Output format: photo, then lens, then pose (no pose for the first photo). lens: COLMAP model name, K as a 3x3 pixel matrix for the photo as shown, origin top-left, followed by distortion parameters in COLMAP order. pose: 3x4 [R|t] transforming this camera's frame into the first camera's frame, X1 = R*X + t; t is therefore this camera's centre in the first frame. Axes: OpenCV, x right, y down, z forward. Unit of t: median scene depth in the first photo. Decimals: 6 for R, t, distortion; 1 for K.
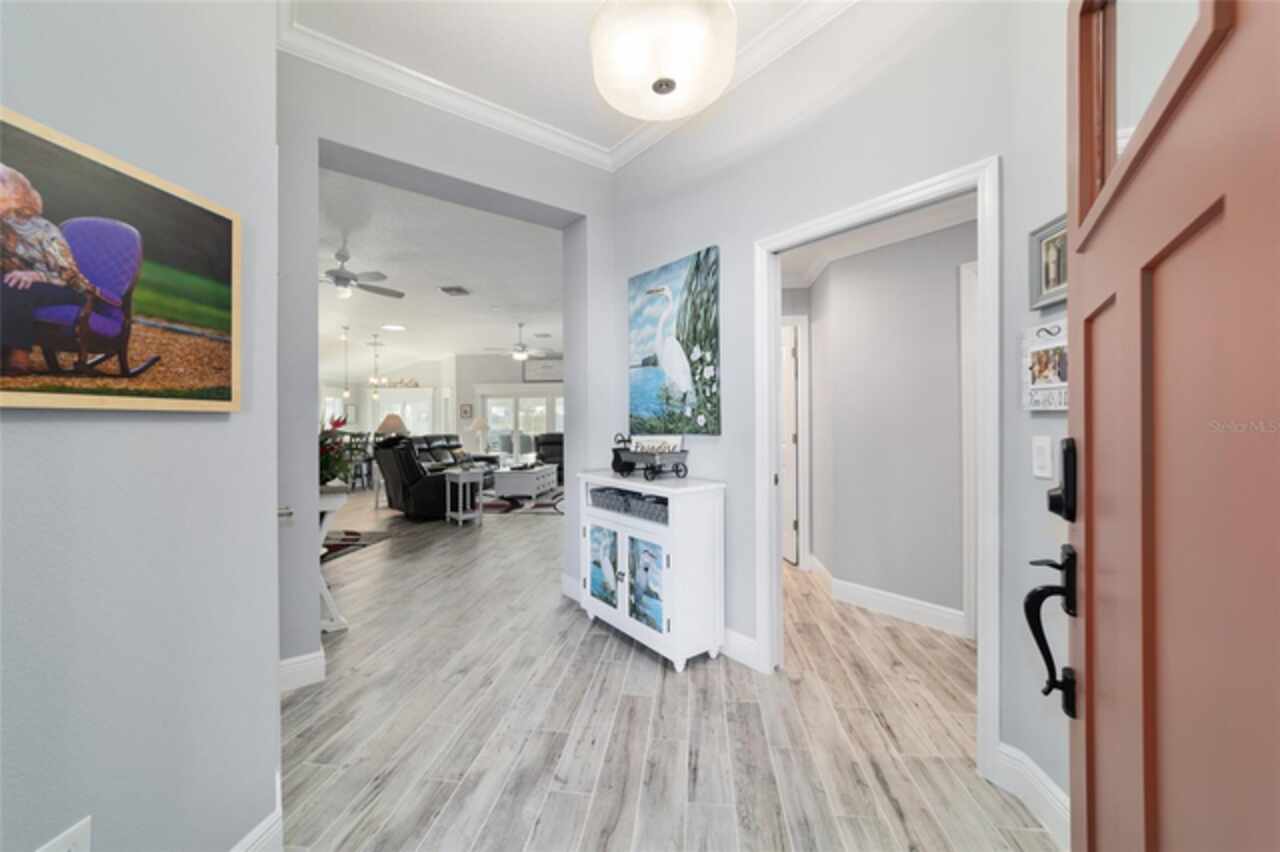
lens RADIAL K [[494.7, 0, 638.0], [0, 494.7, 422.7], [0, 0, 1]] dist [0.000049, 0.000116]
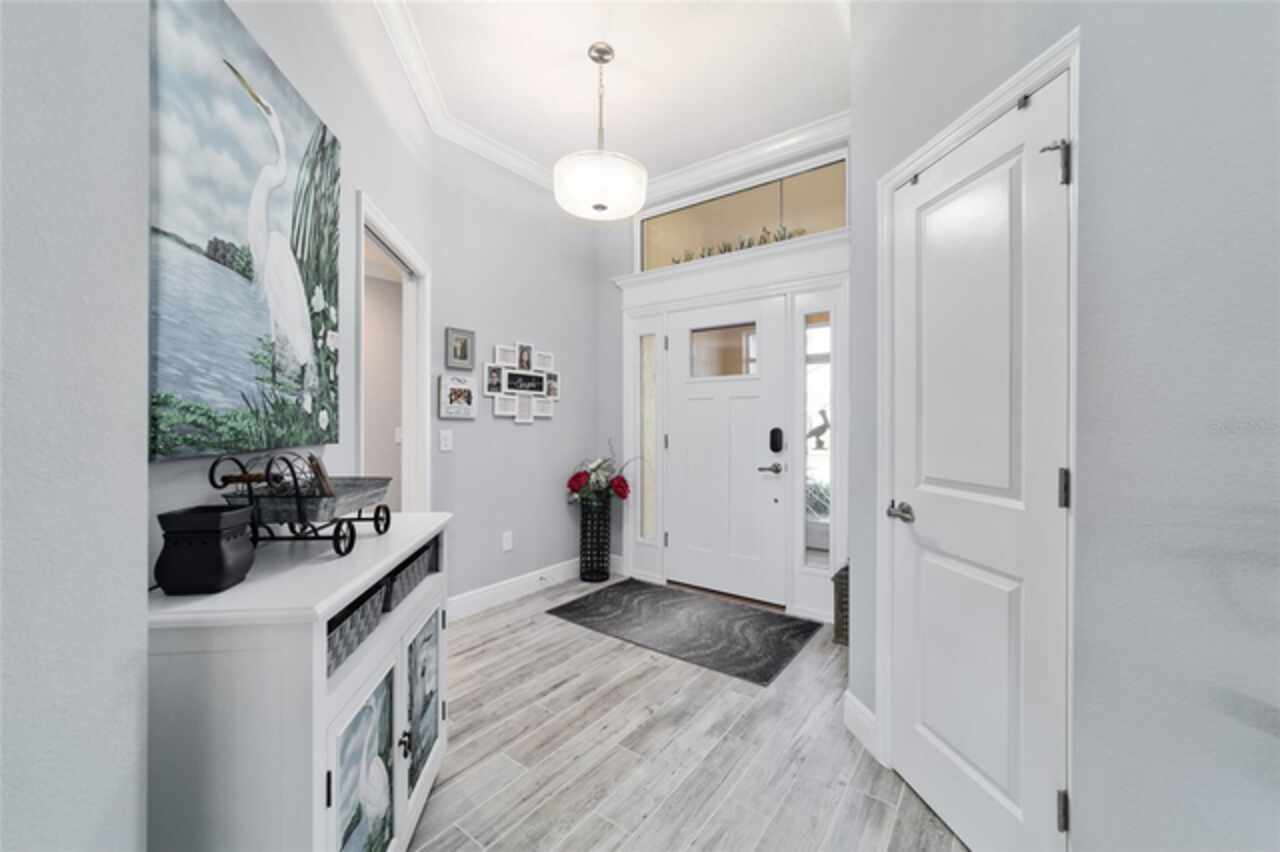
lens RADIAL K [[494.7, 0, 632.0], [0, 494.7, 423.1], [0, 0, 1]] dist [0.000049, 0.000116]
pose [[-0.862107, 0.002154, 0.506722, -0.469638], [0.003101, 0.999995, 0.001024, -0.000296], [-0.506717, 0.002454, -0.862109, 1.307359]]
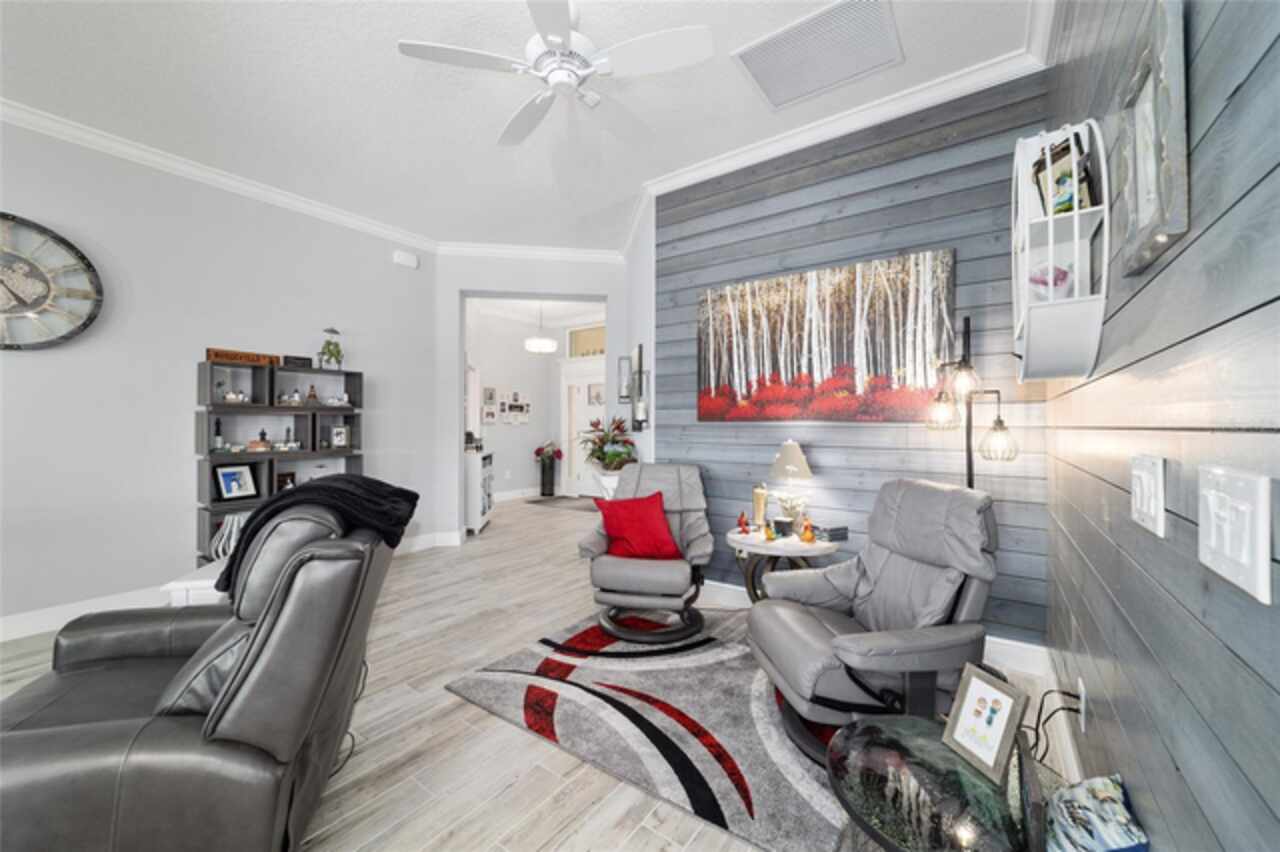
lens RADIAL K [[494.7, 0, 633.1], [0, 494.7, 427.6], [0, 0, 1]] dist [0.000049, 0.000116]
pose [[-0.869034, -0.000102, 0.494753, -1.598877], [0.001739, 0.999993, 0.003262, 0.003770], [-0.494750, 0.003695, -0.869027, 2.507655]]
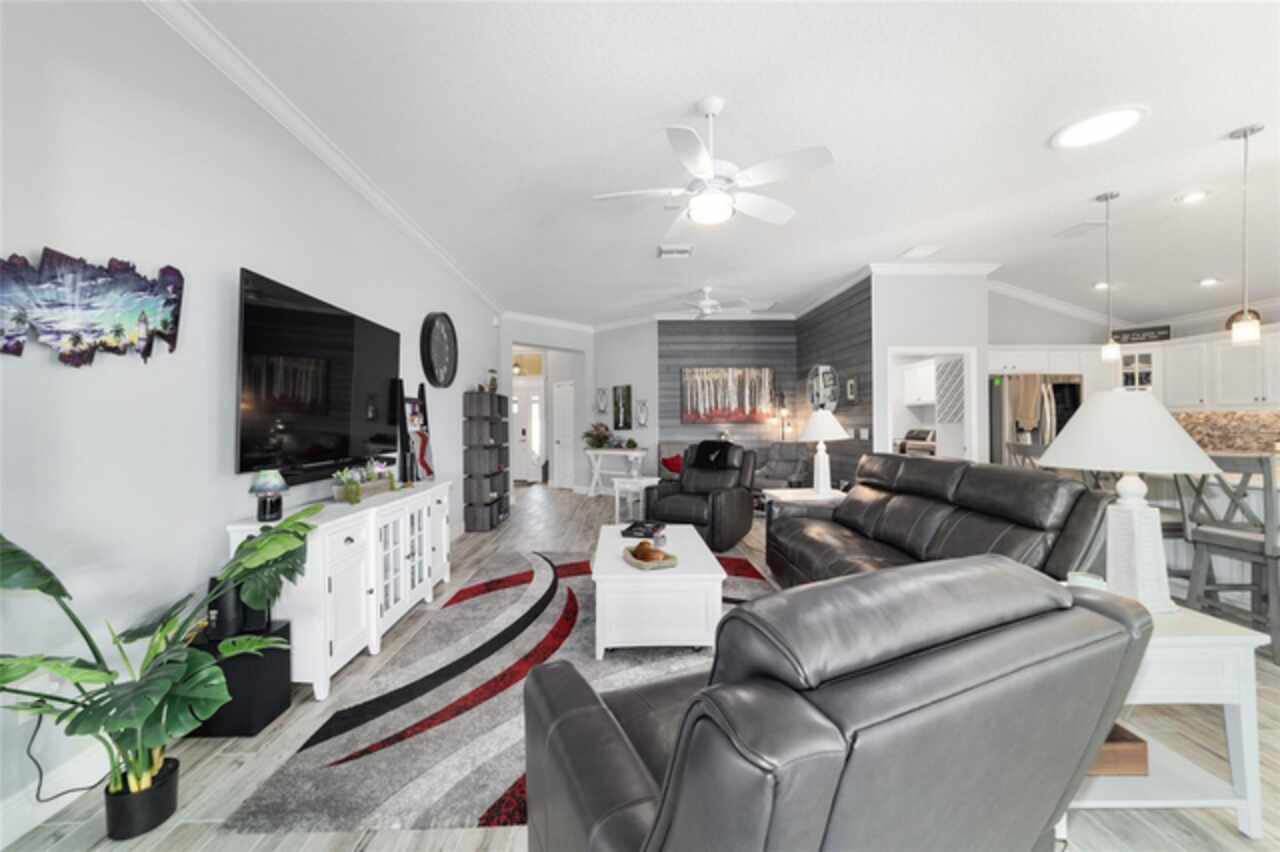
lens RADIAL K [[494.7, 0, 629.6], [0, 494.7, 420.3], [0, 0, 1]] dist [0.000049, 0.000116]
pose [[-0.990710, 0.010223, -0.135609, -0.464076], [0.011543, 0.999893, -0.008949, -0.009125], [0.135503, -0.010431, -0.990722, 4.100429]]
